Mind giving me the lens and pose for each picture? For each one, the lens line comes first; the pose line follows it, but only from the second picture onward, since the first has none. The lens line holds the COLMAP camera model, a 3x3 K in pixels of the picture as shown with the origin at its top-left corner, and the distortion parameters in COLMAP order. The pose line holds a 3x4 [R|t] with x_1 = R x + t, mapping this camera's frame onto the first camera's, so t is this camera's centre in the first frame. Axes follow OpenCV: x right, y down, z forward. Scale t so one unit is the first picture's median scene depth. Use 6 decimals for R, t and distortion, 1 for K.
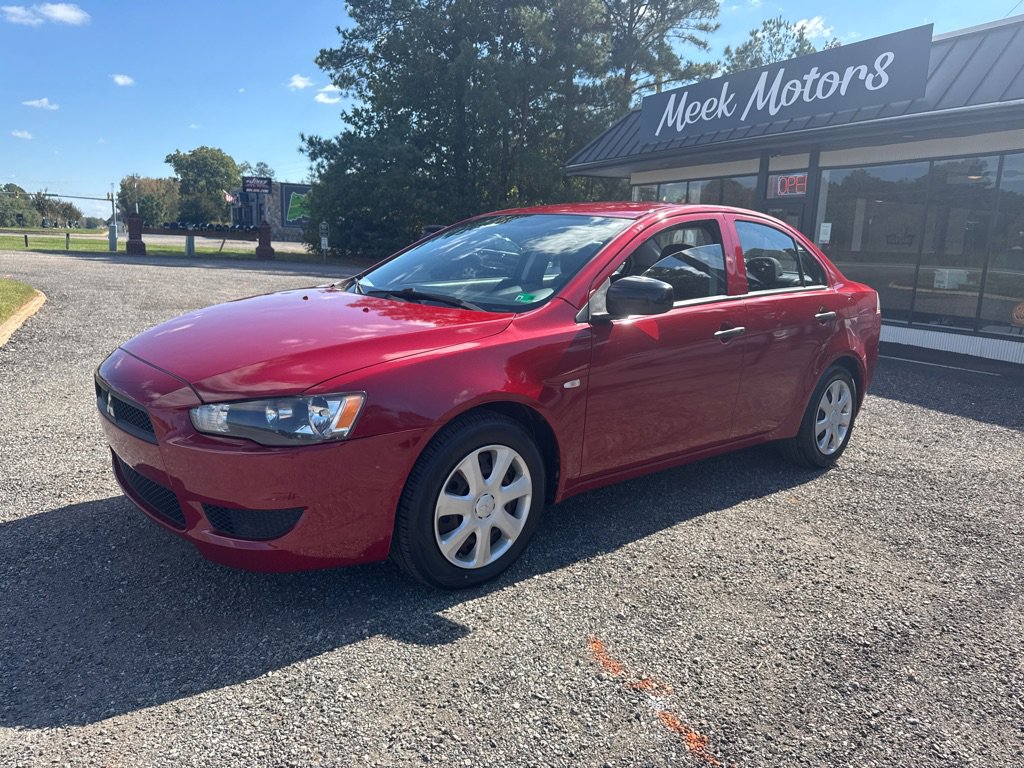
lens RADIAL K [[741.3, 0, 516.8], [0, 741.3, 382.2], [0, 0, 1]] dist [0.027467, -0.036363]
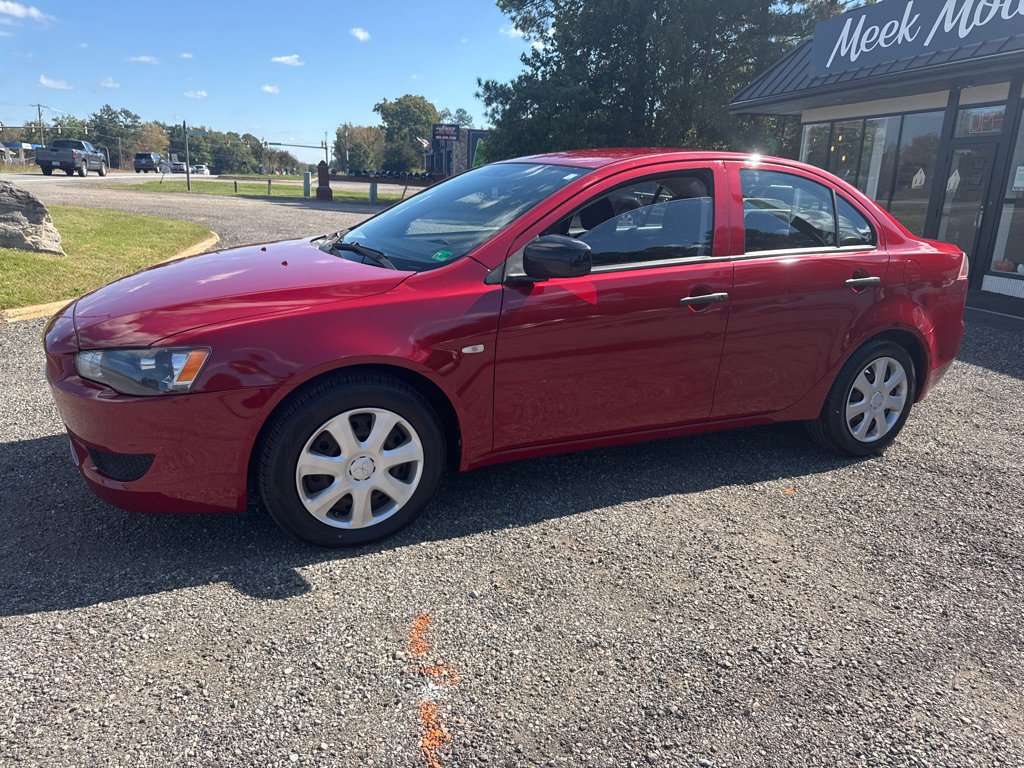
lens RADIAL K [[741.3, 0, 516.8], [0, 741.3, 382.2], [0, 0, 1]] dist [0.027467, -0.036363]
pose [[0.965809, 0.065269, -0.250905, 0.236556], [-0.047320, 0.995913, 0.076925, -0.019934], [0.254901, -0.062422, 0.964950, 0.061475]]
